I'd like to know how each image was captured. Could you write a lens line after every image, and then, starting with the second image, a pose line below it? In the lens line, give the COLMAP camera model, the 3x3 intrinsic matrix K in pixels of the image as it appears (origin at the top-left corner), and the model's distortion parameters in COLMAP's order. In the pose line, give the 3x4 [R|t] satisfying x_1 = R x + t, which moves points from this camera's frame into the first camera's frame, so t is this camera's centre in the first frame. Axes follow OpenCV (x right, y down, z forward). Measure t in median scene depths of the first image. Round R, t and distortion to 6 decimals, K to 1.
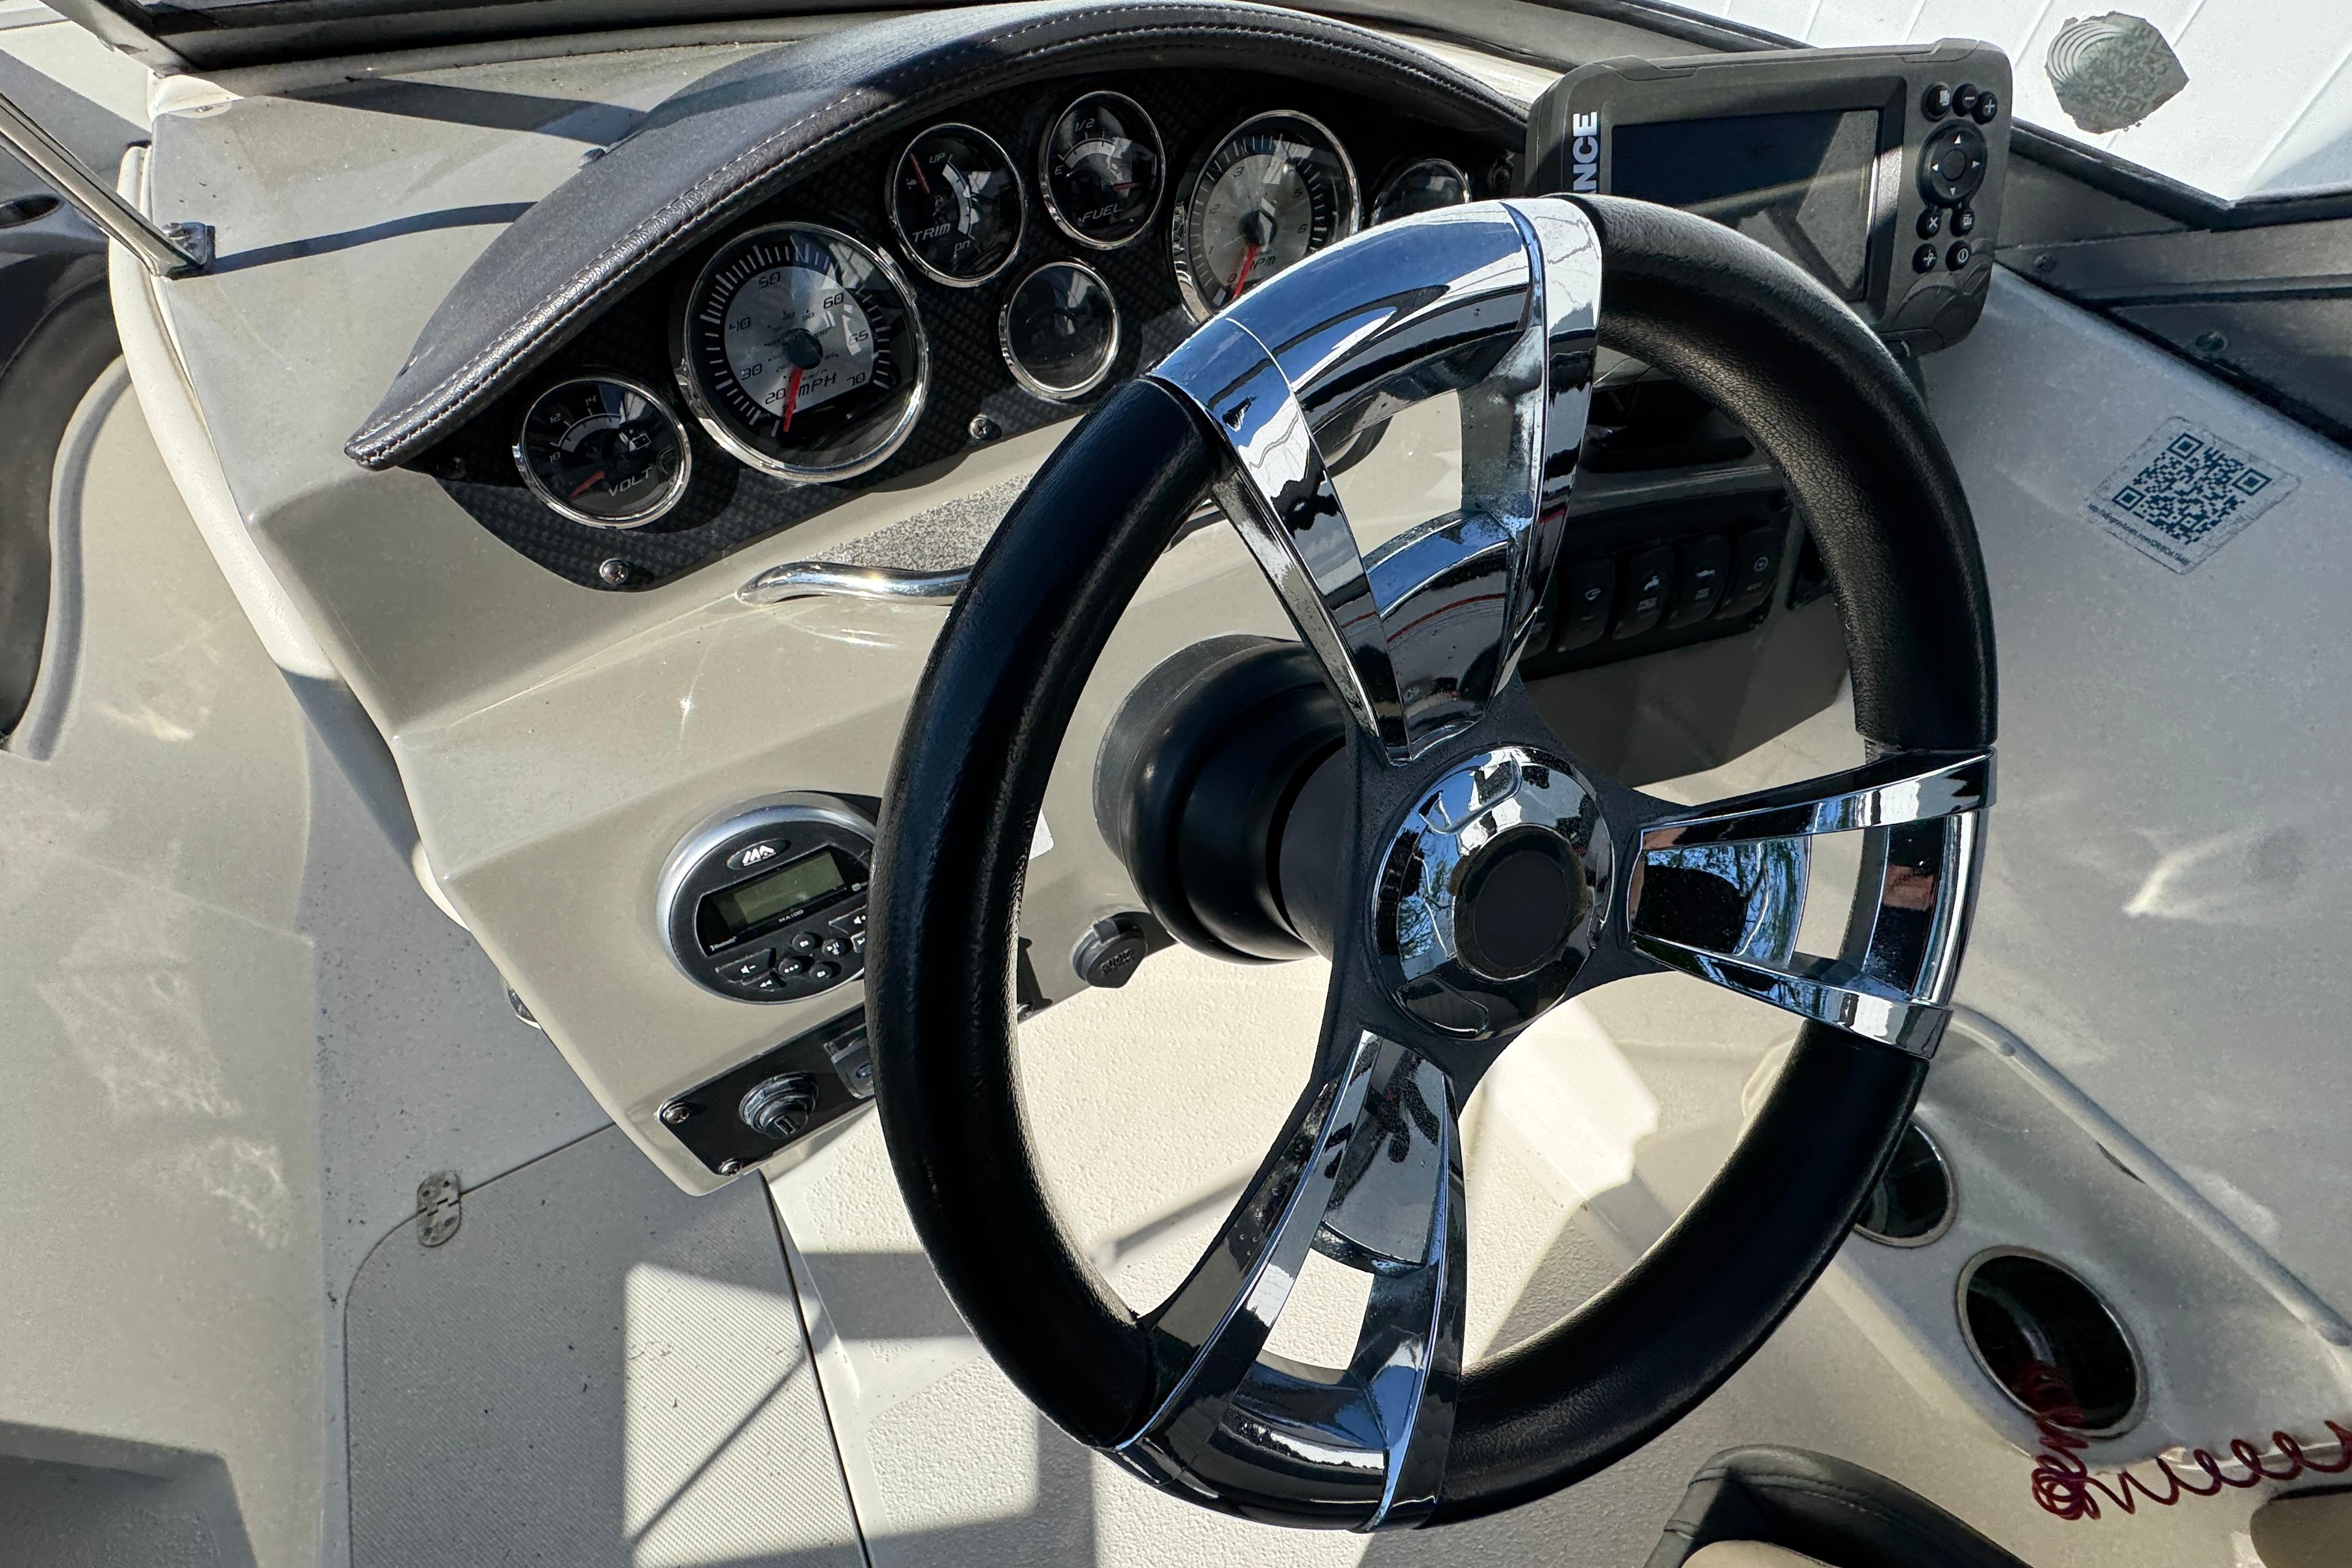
lens RADIAL K [[941.7, 0, 1176.1], [0, 941.7, 779.0], [0, 0, 1]] dist [-0.002528, 0.000082]
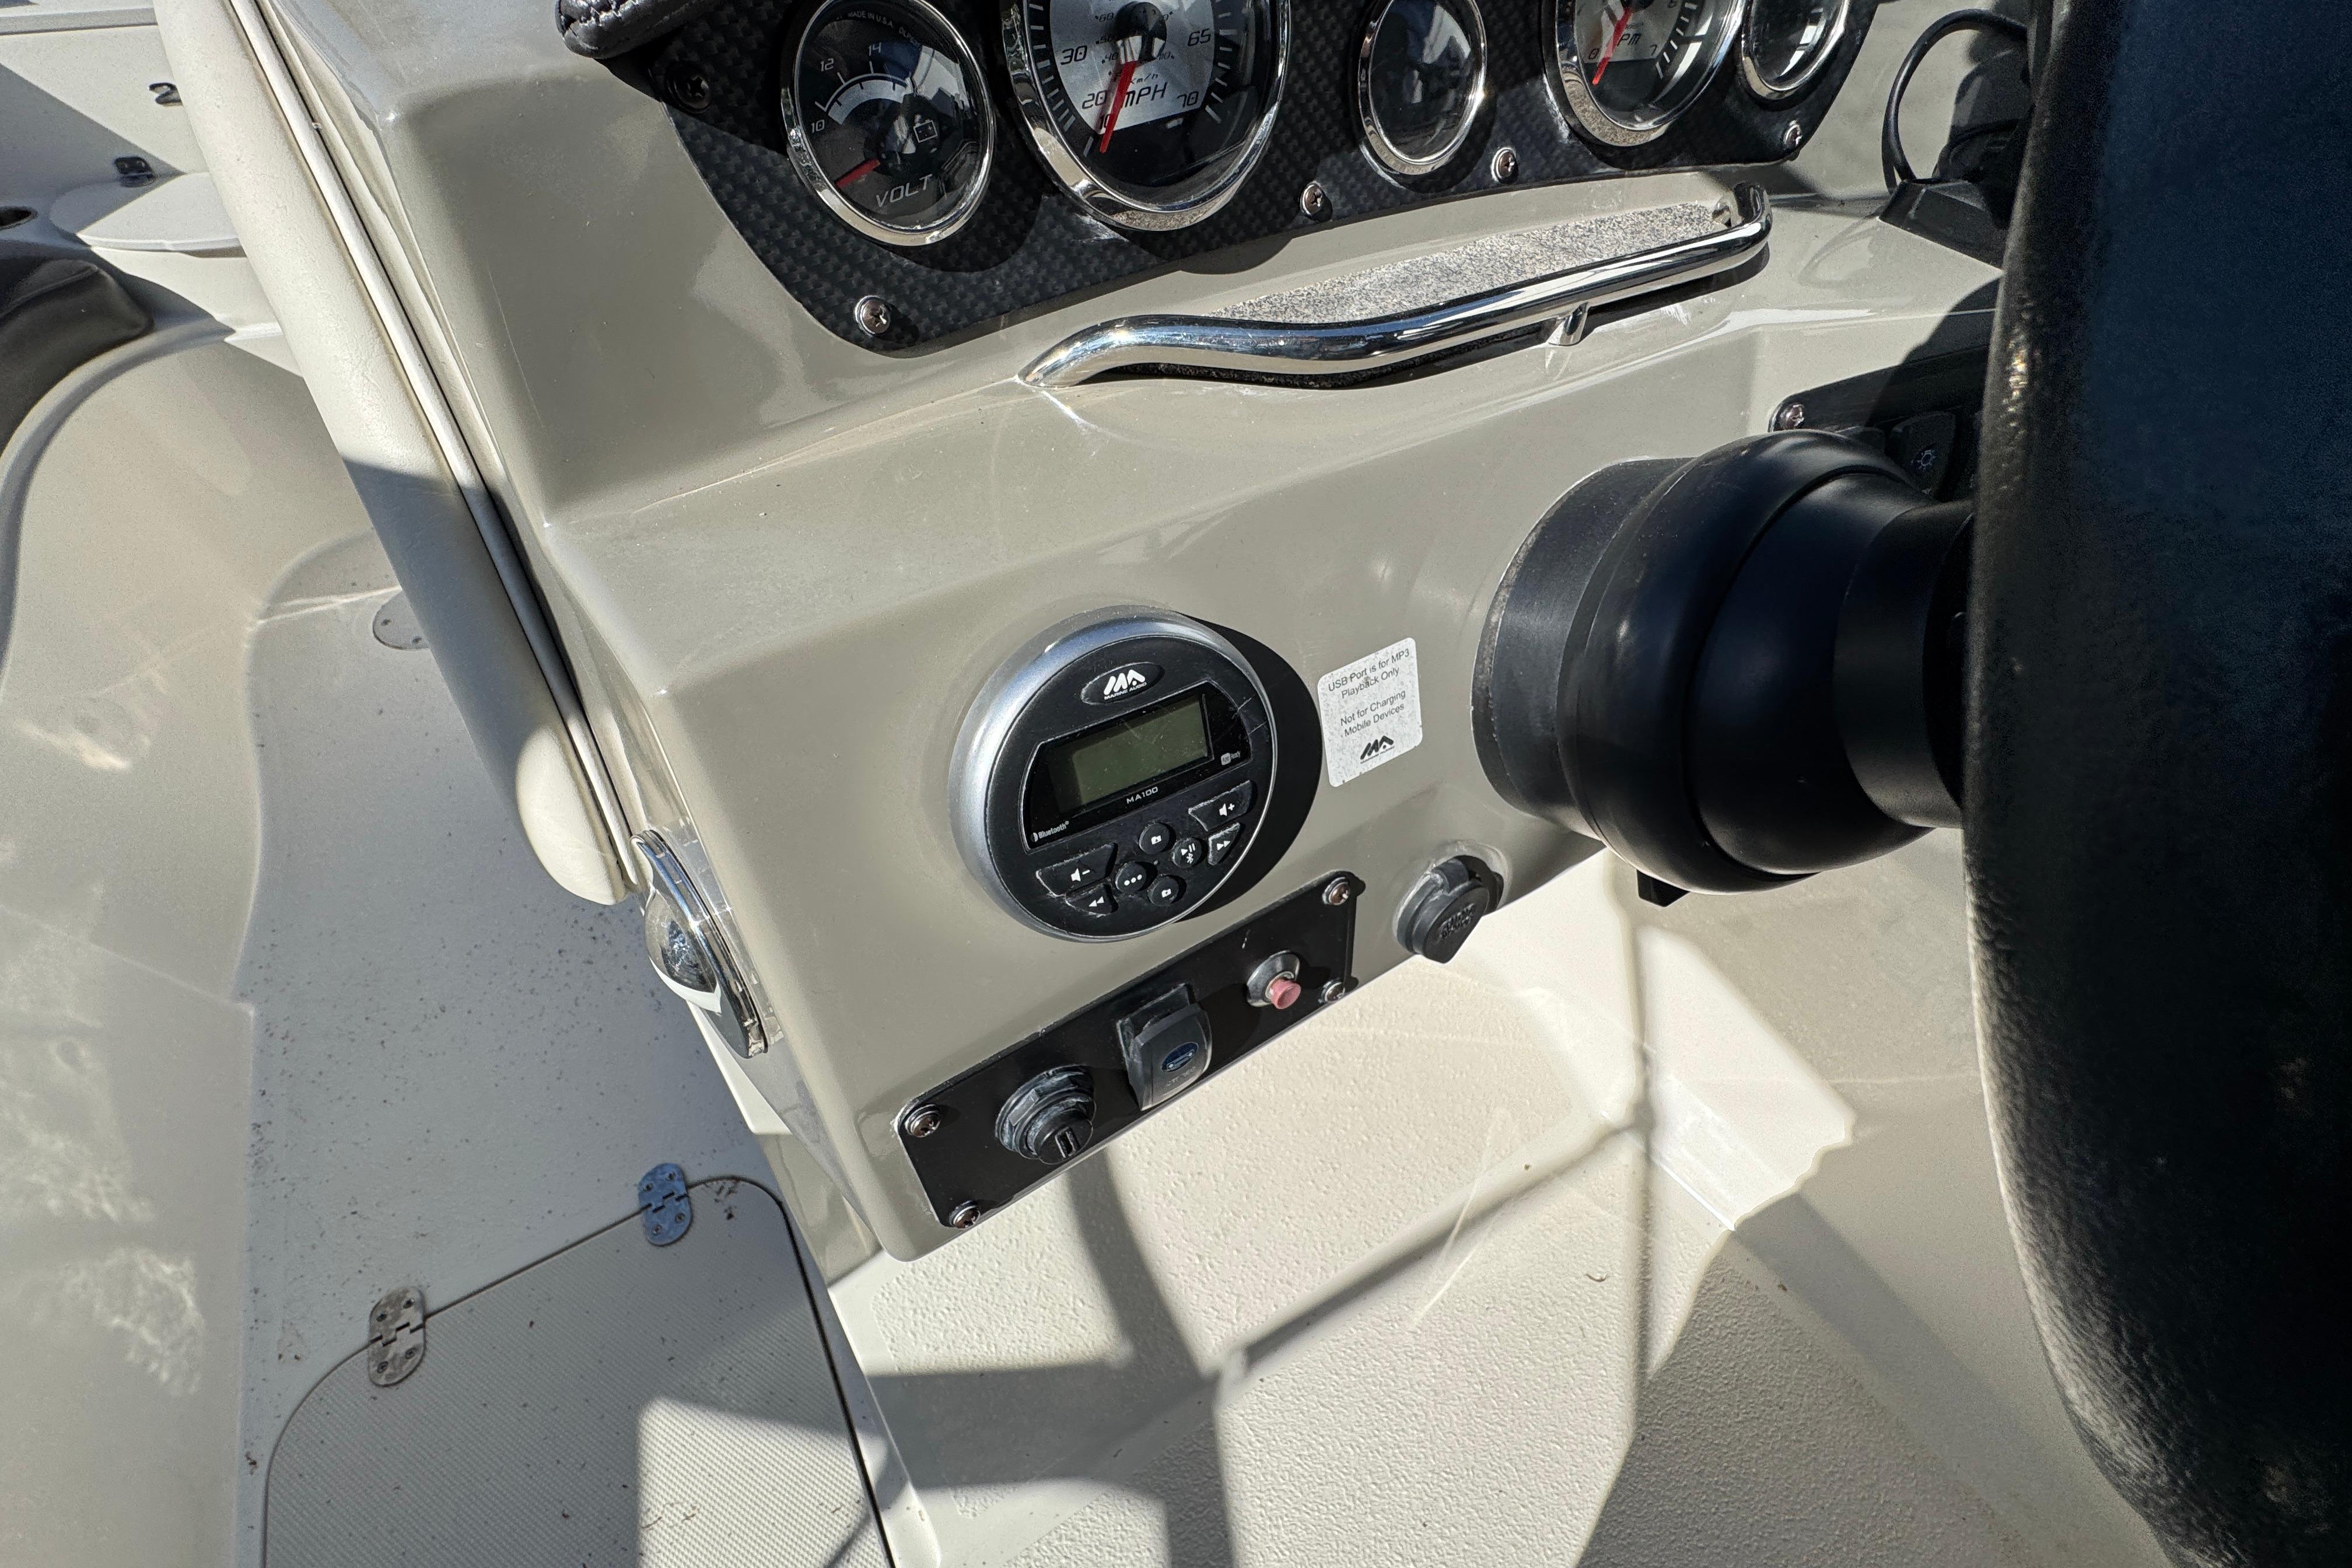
lens RADIAL K [[946.9, 0, 1180.7], [0, 946.9, 774.8], [0, 0, 1]] dist [-0.002337, 0.000225]
pose [[0.998963, -0.008190, 0.044795, -0.359588], [0.012800, 0.994535, -0.103618, 0.175430], [-0.043702, 0.104084, 0.993608, 0.290128]]
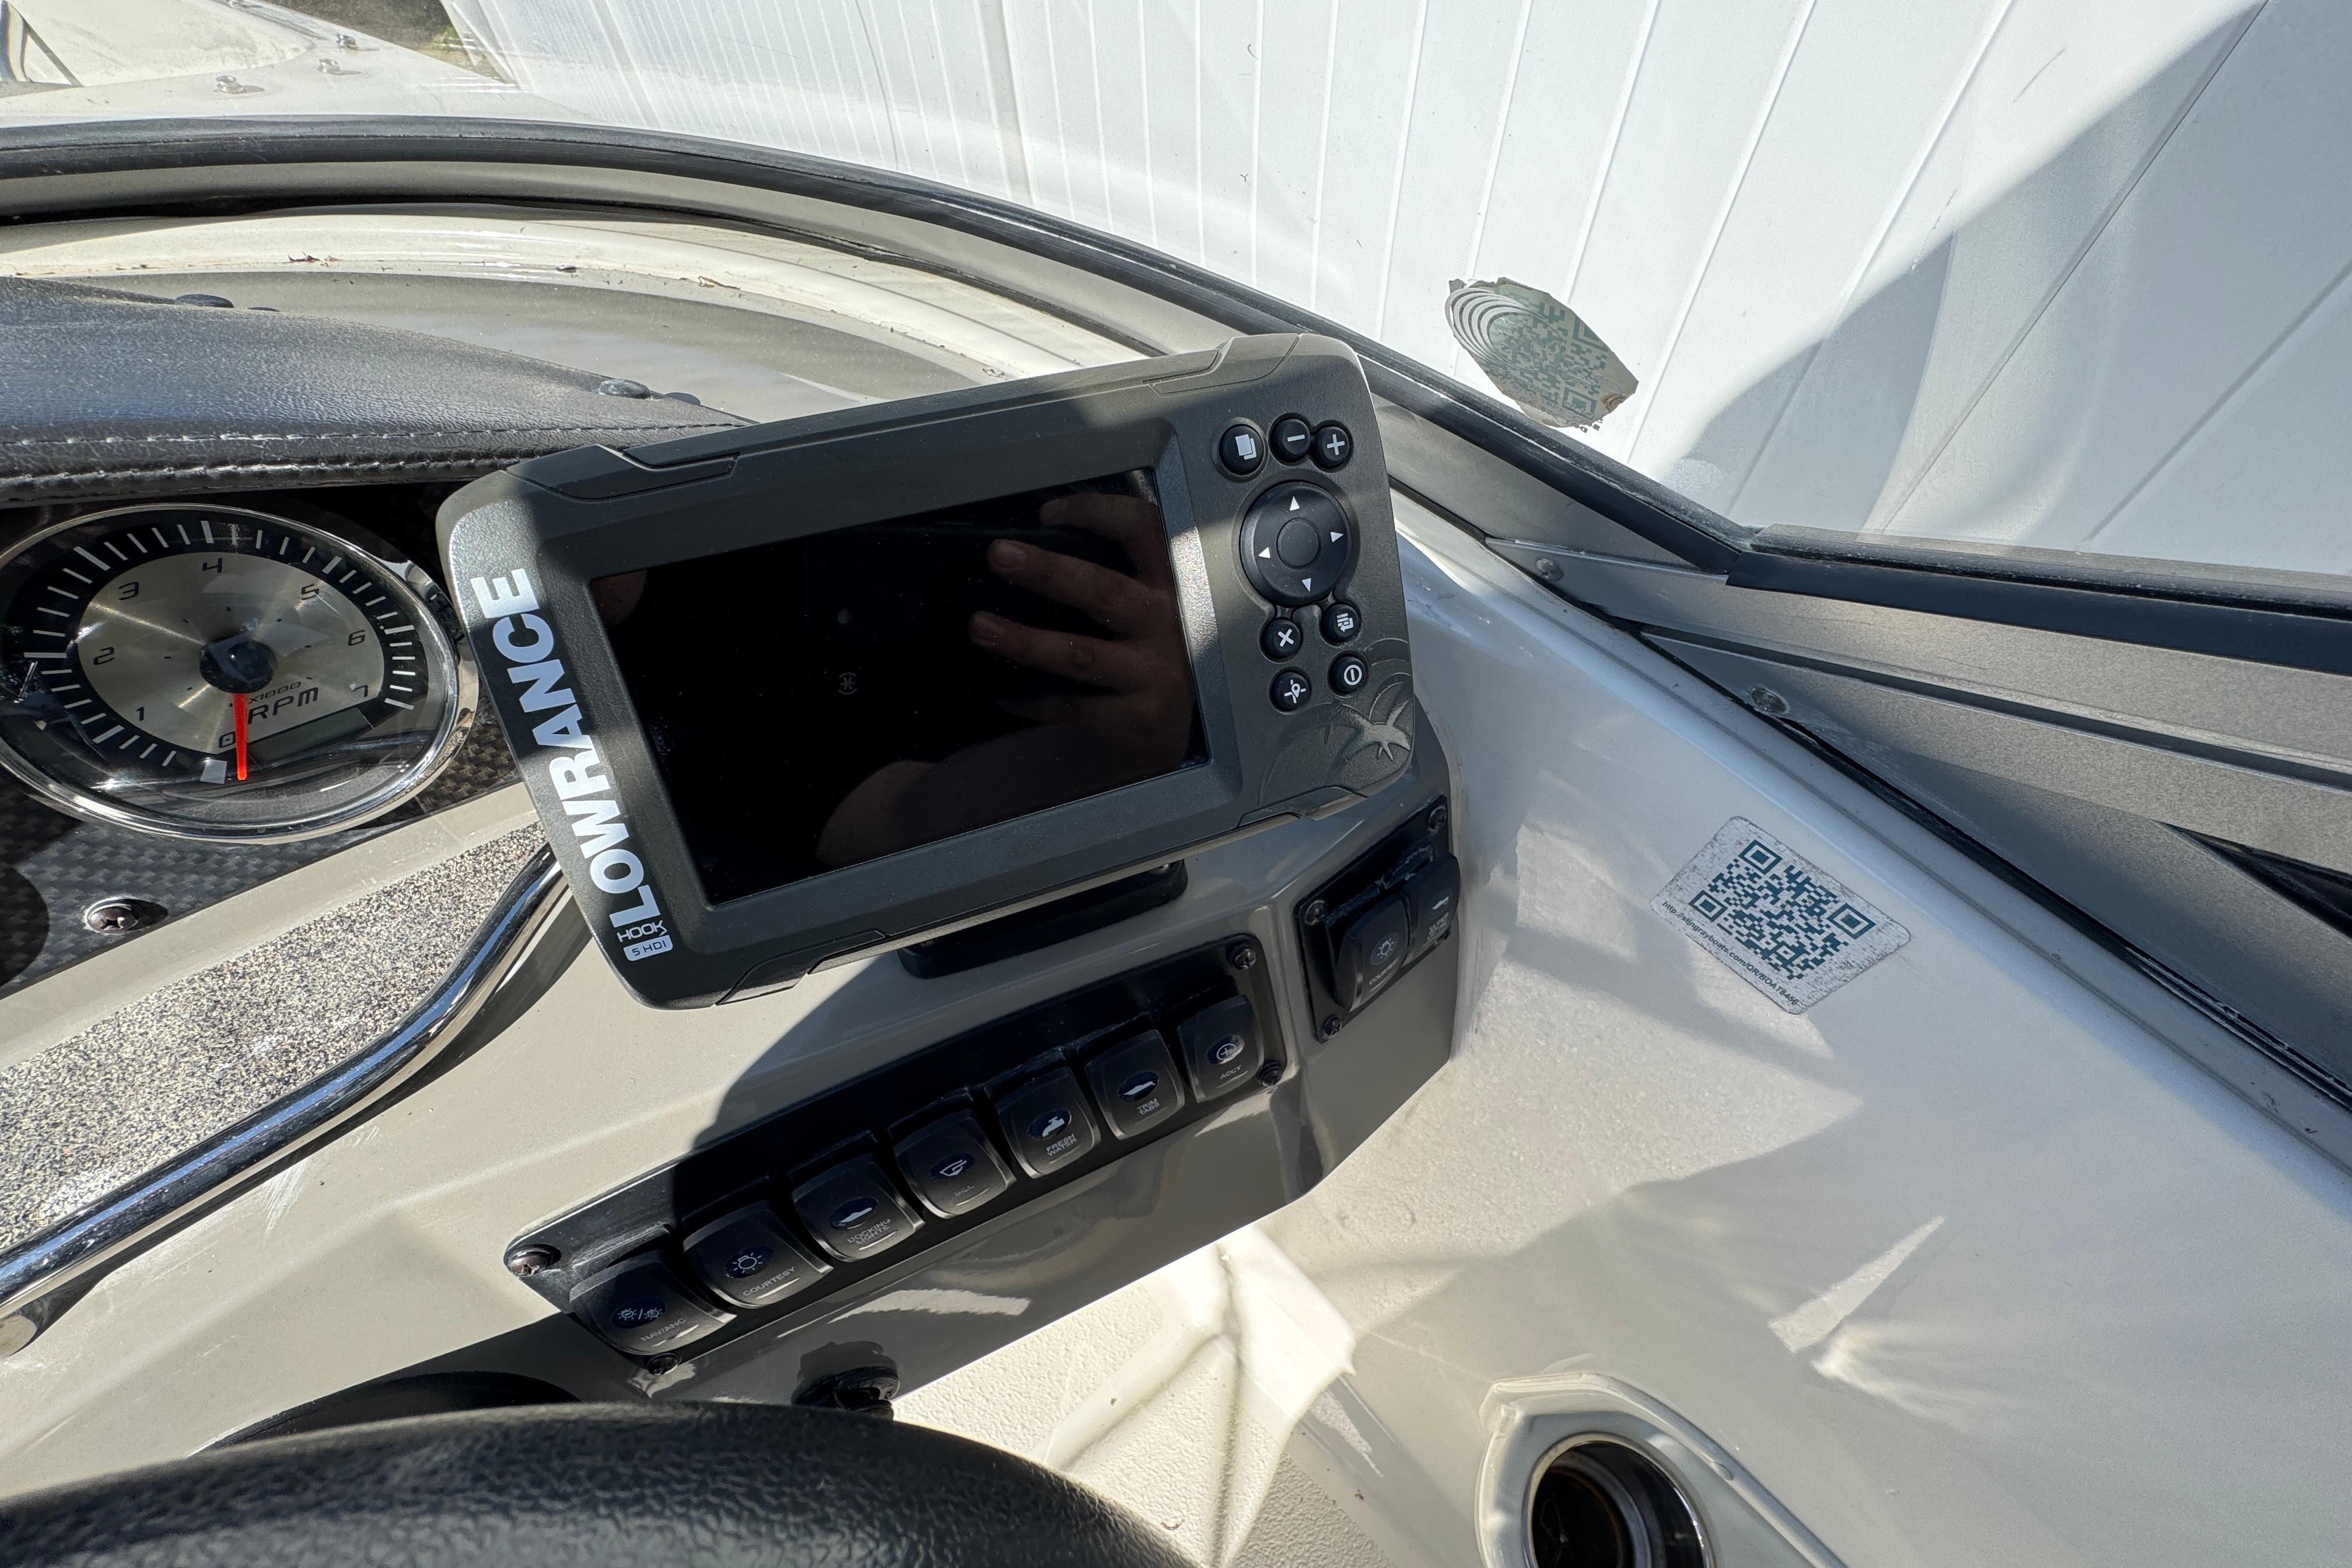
lens RADIAL K [[944.9, 0, 1171.7], [0, 944.9, 781.2], [0, 0, 1]] dist [-0.001776, -0.000111]
pose [[0.980717, -0.135004, 0.141311, 0.568994], [0.139439, 0.989988, -0.021923, -0.443778], [-0.136936, 0.041205, 0.989723, 0.385782]]
